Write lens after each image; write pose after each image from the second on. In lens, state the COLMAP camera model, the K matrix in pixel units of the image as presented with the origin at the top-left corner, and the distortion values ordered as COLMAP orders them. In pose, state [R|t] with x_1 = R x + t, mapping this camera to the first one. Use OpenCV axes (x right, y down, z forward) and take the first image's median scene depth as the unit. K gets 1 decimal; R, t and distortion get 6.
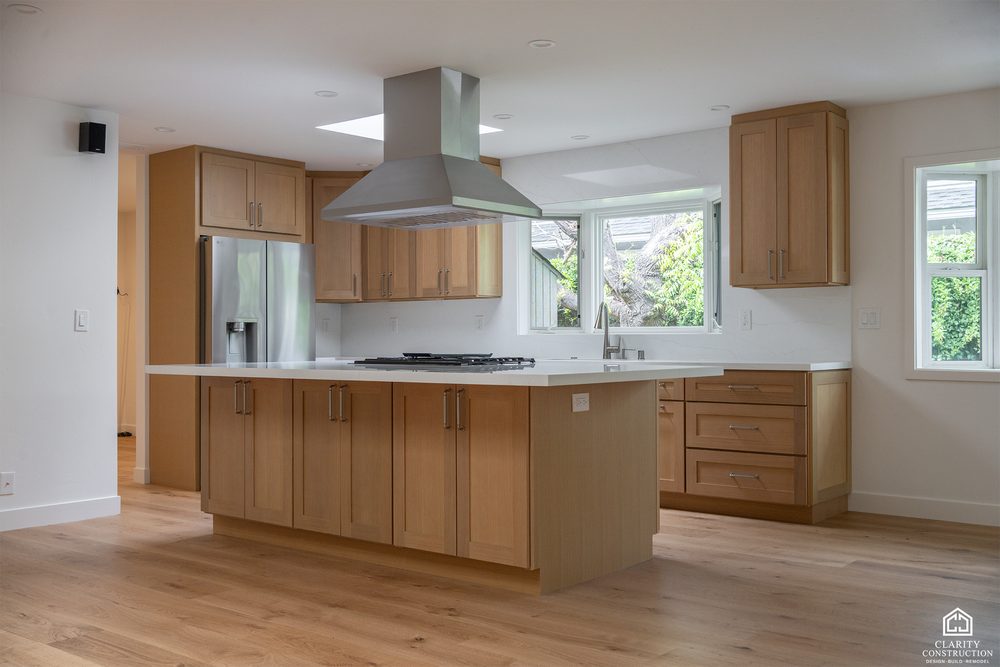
lens RADIAL K [[1039.6, 0, 500.0], [0, 1039.6, 333.5], [0, 0, 1]] dist [-0.007299, 0.021713]
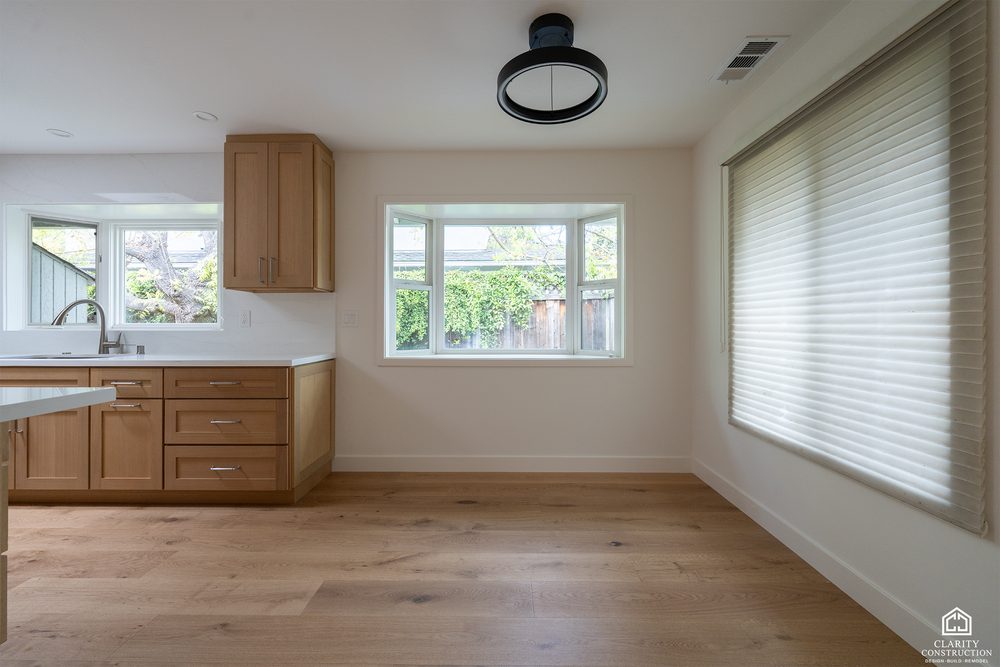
lens RADIAL K [[404.7, 0, 501.0], [0, 404.7, 321.6], [0, 0, 1]] dist [-0.003152, -0.000113]
pose [[0.787293, 0.006957, 0.616540, 0.193659], [-0.003613, 0.999971, -0.006670, -0.008154], [-0.616568, 0.003023, 0.787296, 0.490087]]
